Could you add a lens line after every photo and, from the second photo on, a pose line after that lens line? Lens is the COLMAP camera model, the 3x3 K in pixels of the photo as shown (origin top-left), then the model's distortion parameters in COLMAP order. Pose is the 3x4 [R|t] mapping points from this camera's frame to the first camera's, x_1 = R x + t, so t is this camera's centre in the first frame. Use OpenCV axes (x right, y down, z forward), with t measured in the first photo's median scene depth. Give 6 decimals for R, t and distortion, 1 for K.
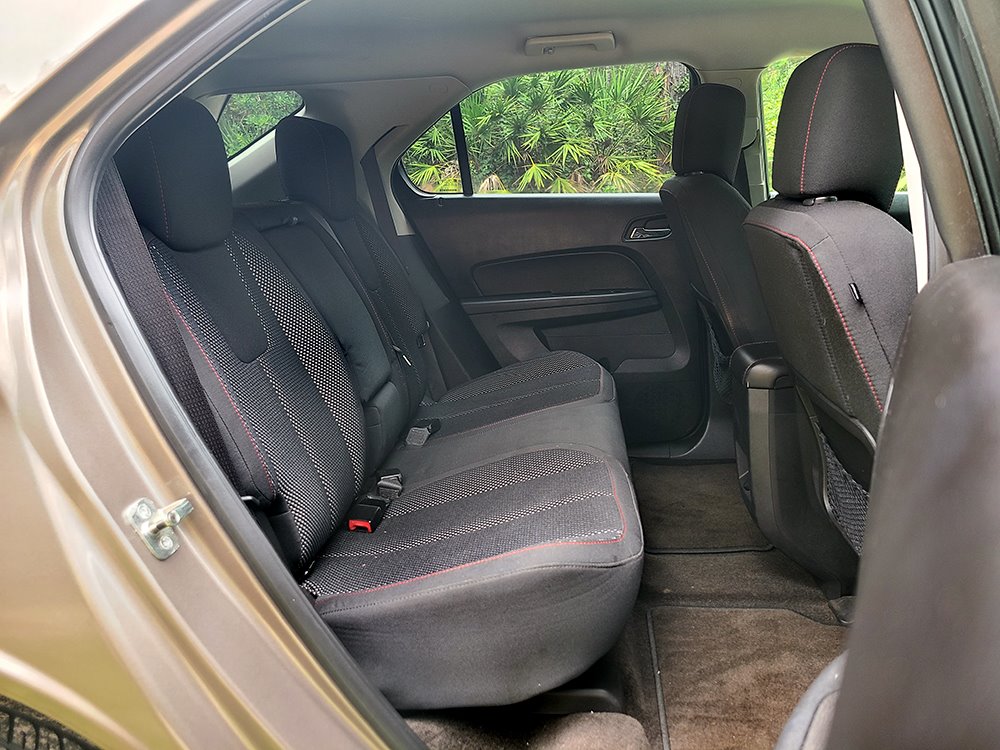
lens RADIAL K [[758.0, 0, 500.0], [0, 758.0, 375.0], [0, 0, 1]] dist [0.025447, -0.009933]
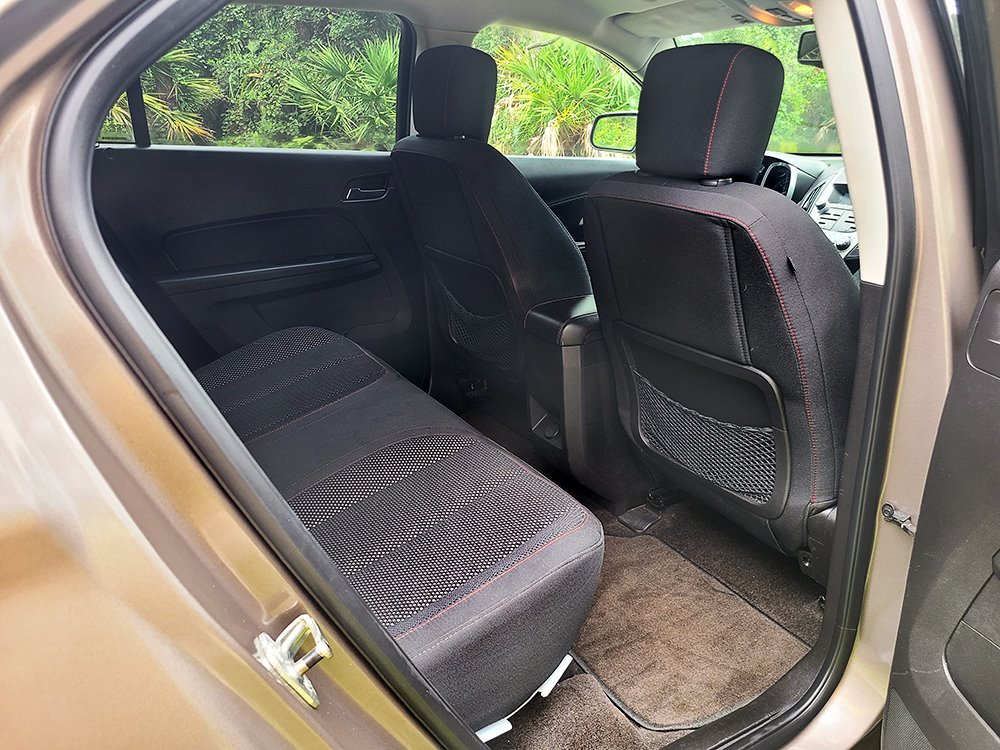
lens RADIAL K [[758.0, 0, 500.0], [0, 758.0, 375.0], [0, 0, 1]] dist [0.025447, -0.009933]
pose [[0.792054, -0.151527, 0.591345, -0.280993], [0.106703, 0.988156, 0.110286, -0.051754], [-0.601053, -0.024254, 0.798841, 0.139755]]
